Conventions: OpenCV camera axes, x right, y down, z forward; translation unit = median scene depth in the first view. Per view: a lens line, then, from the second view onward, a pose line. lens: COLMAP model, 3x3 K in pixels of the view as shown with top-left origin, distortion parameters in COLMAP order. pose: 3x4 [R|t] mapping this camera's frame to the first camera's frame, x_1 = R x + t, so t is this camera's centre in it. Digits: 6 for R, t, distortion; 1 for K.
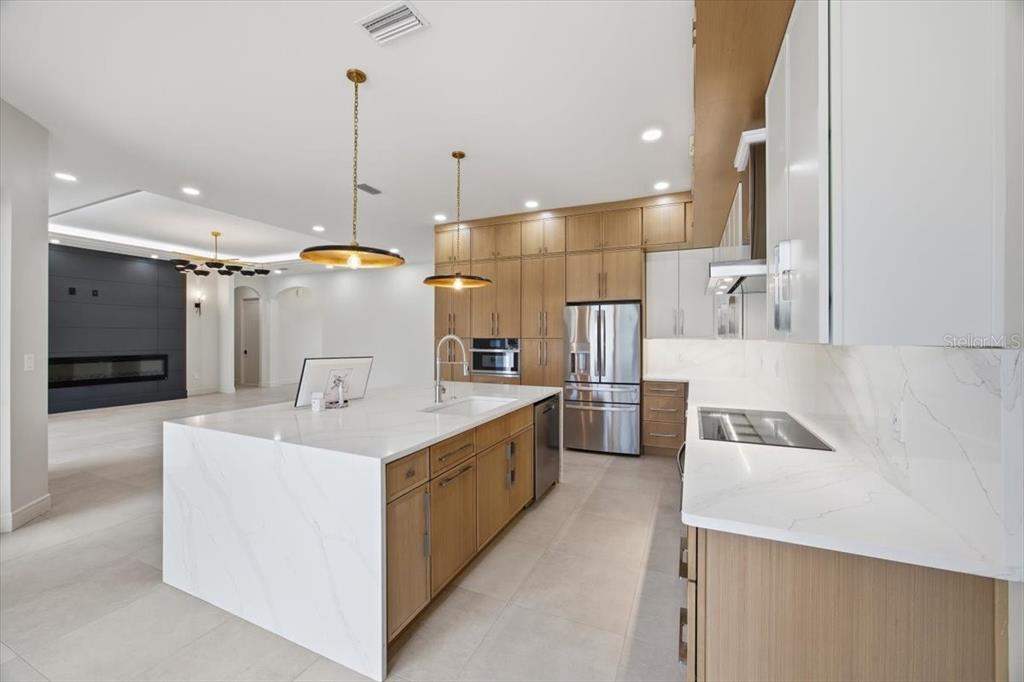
lens RADIAL K [[401.4, 0, 513.6], [0, 401.4, 338.2], [0, 0, 1]] dist [-0.000751, 0.000195]
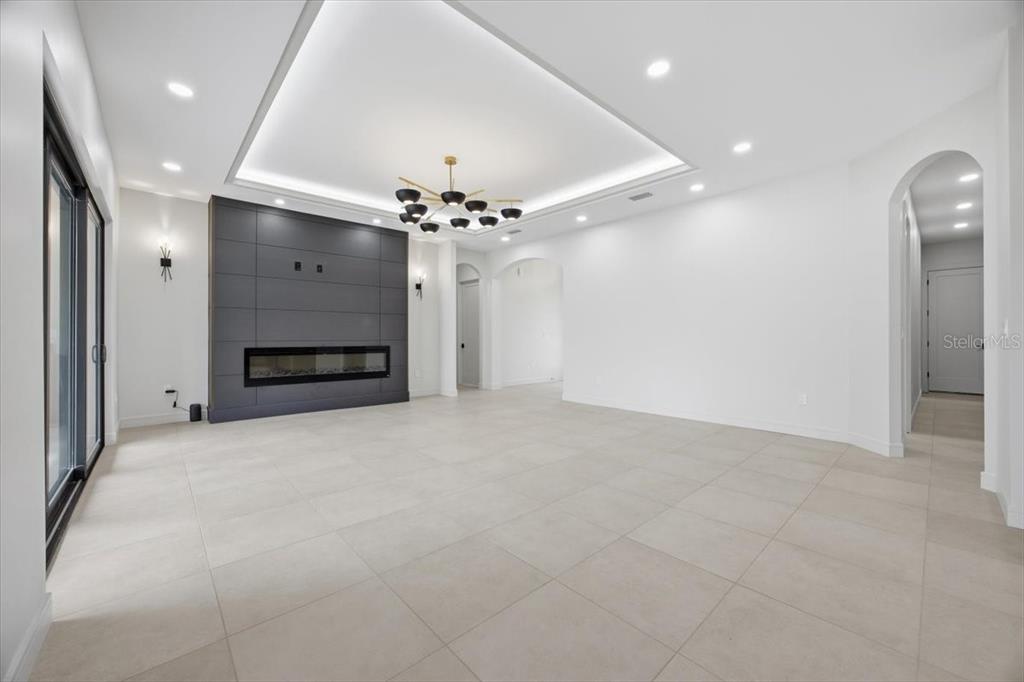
lens RADIAL K [[401.4, 0, 513.6], [0, 401.4, 338.2], [0, 0, 1]] dist [-0.000751, 0.000195]
pose [[0.920392, -0.000577, -0.390995, -0.293505], [-0.000162, 0.999998, -0.001857, 0.024131], [0.390996, 0.001772, 0.920391, 0.328188]]
